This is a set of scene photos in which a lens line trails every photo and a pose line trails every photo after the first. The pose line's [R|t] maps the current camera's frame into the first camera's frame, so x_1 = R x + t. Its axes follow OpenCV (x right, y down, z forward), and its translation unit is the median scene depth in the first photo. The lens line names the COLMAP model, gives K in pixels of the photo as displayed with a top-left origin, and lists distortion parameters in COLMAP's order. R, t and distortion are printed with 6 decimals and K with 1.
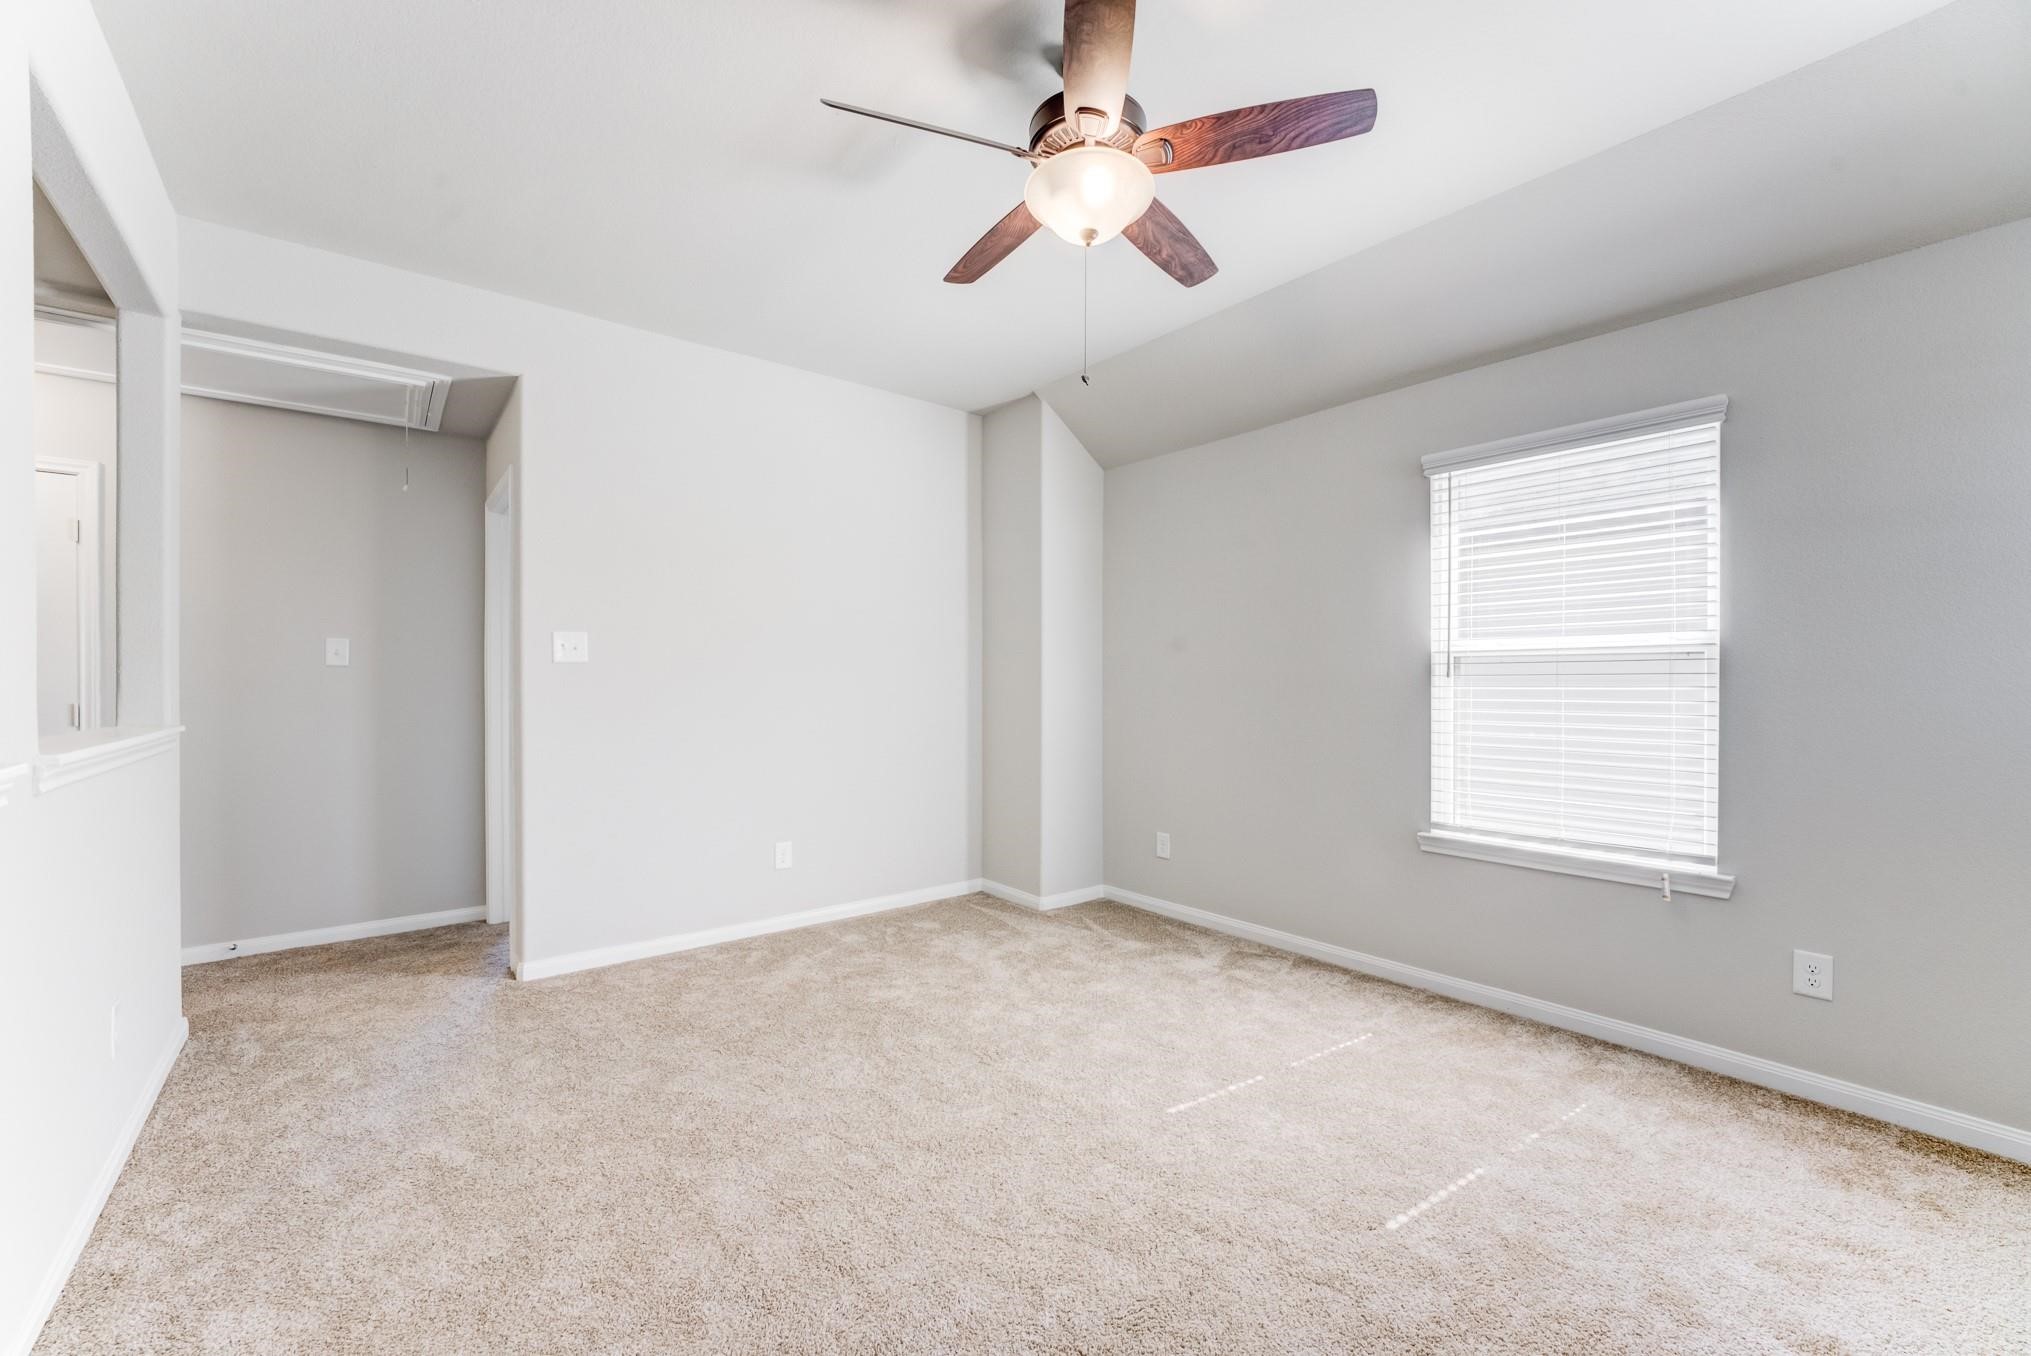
lens RADIAL K [[813.9, 0, 1017.4], [0, 813.9, 682.8], [0, 0, 1]] dist [-0.017922, 0.002078]
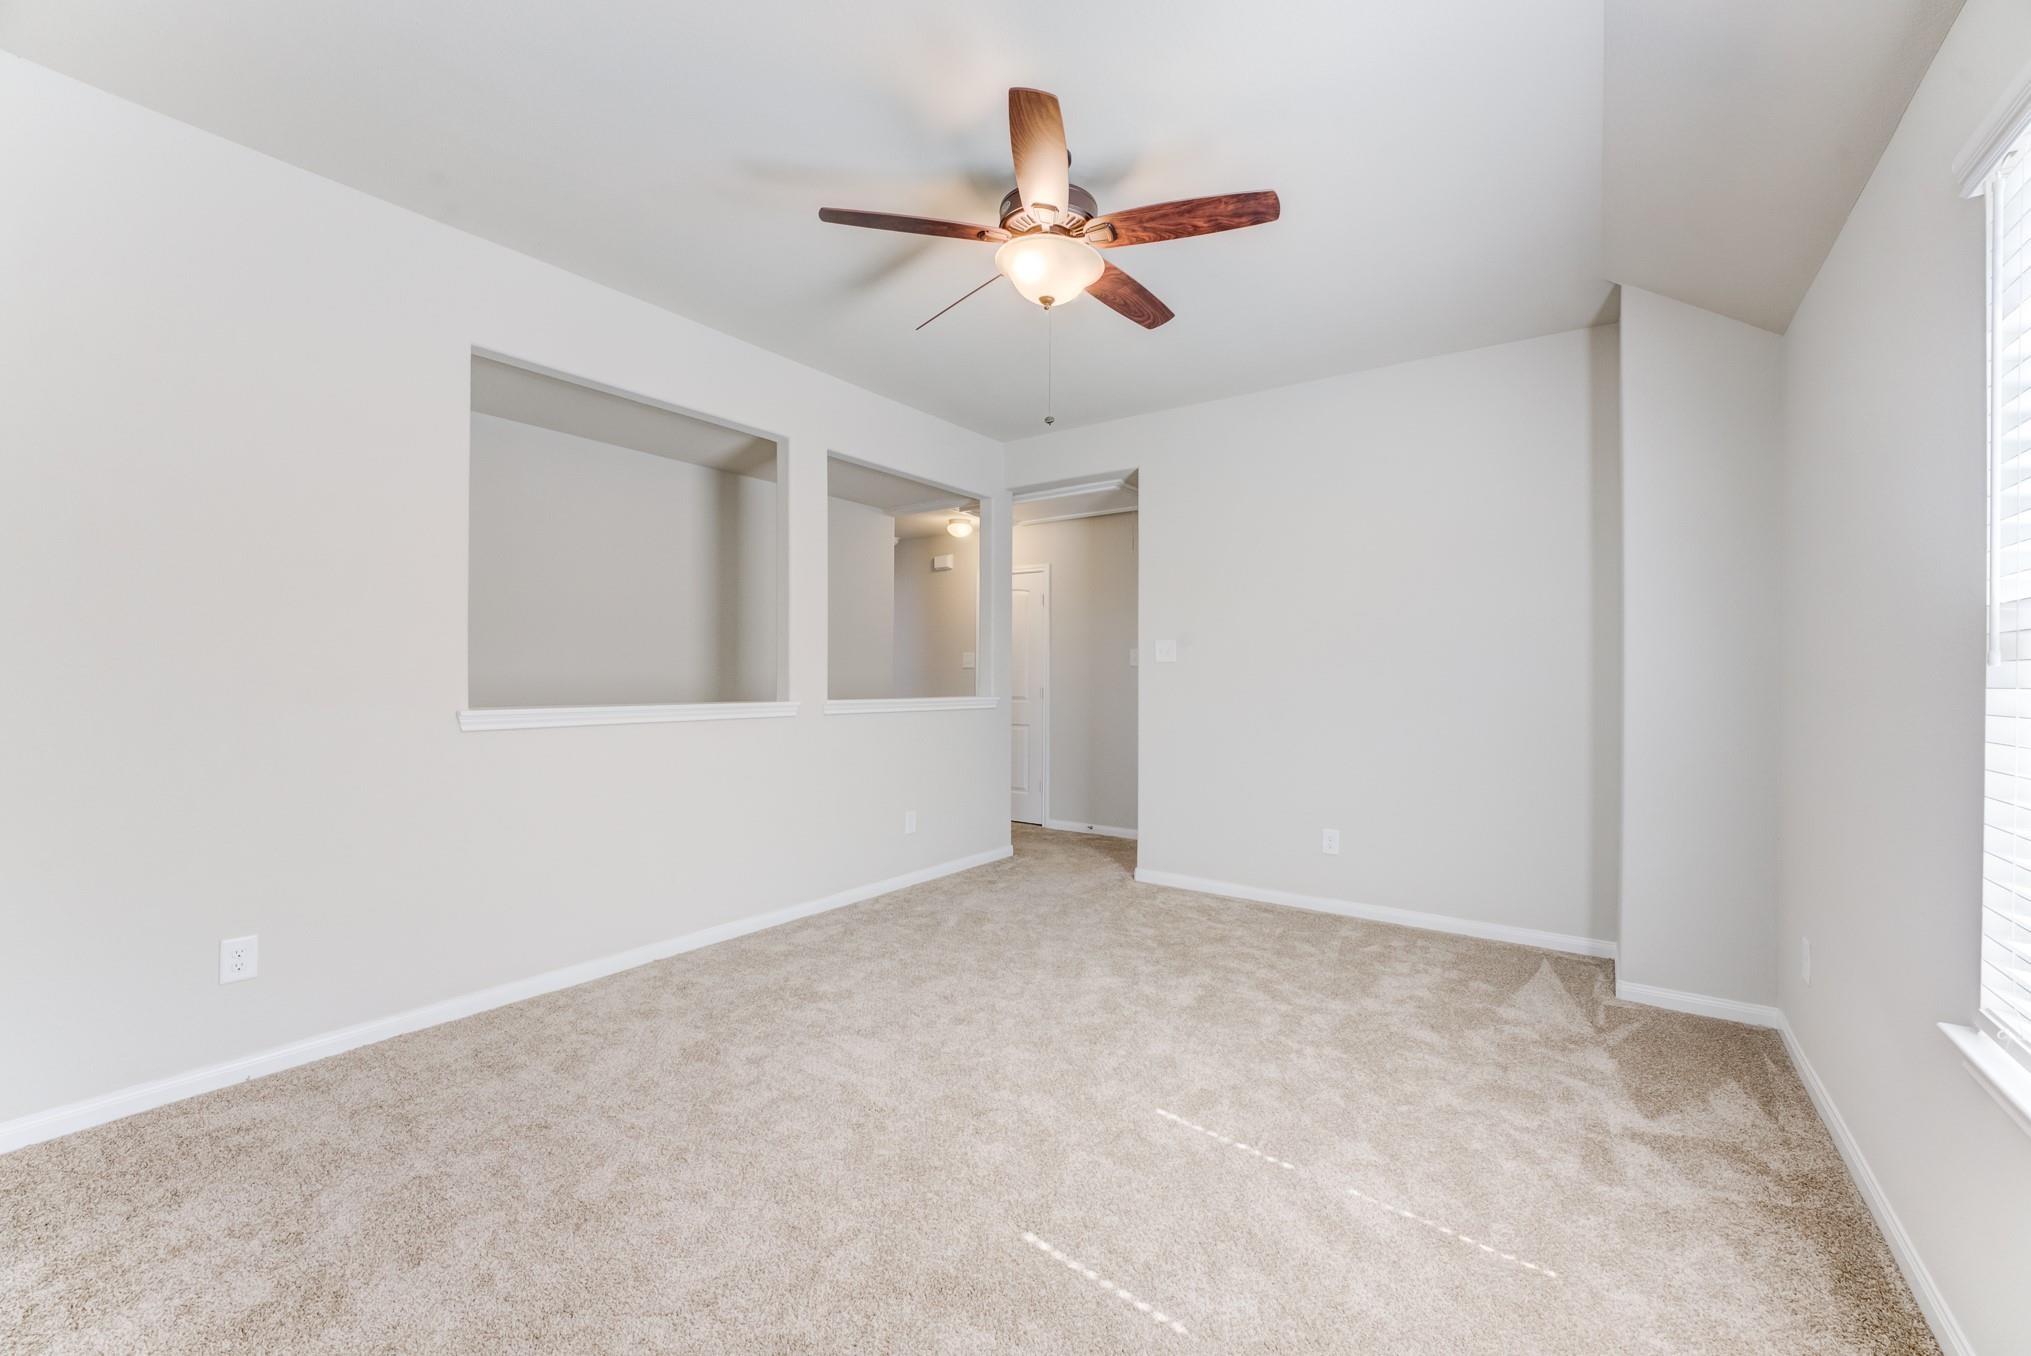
lens RADIAL K [[813.9, 0, 1017.9], [0, 813.9, 676.1], [0, 0, 1]] dist [-0.017922, 0.002078]
pose [[0.275276, 0.001330, -0.961364, 0.696234], [-0.009675, 0.999952, -0.001387, 0.002671], [0.961317, 0.009683, 0.275275, 0.360753]]
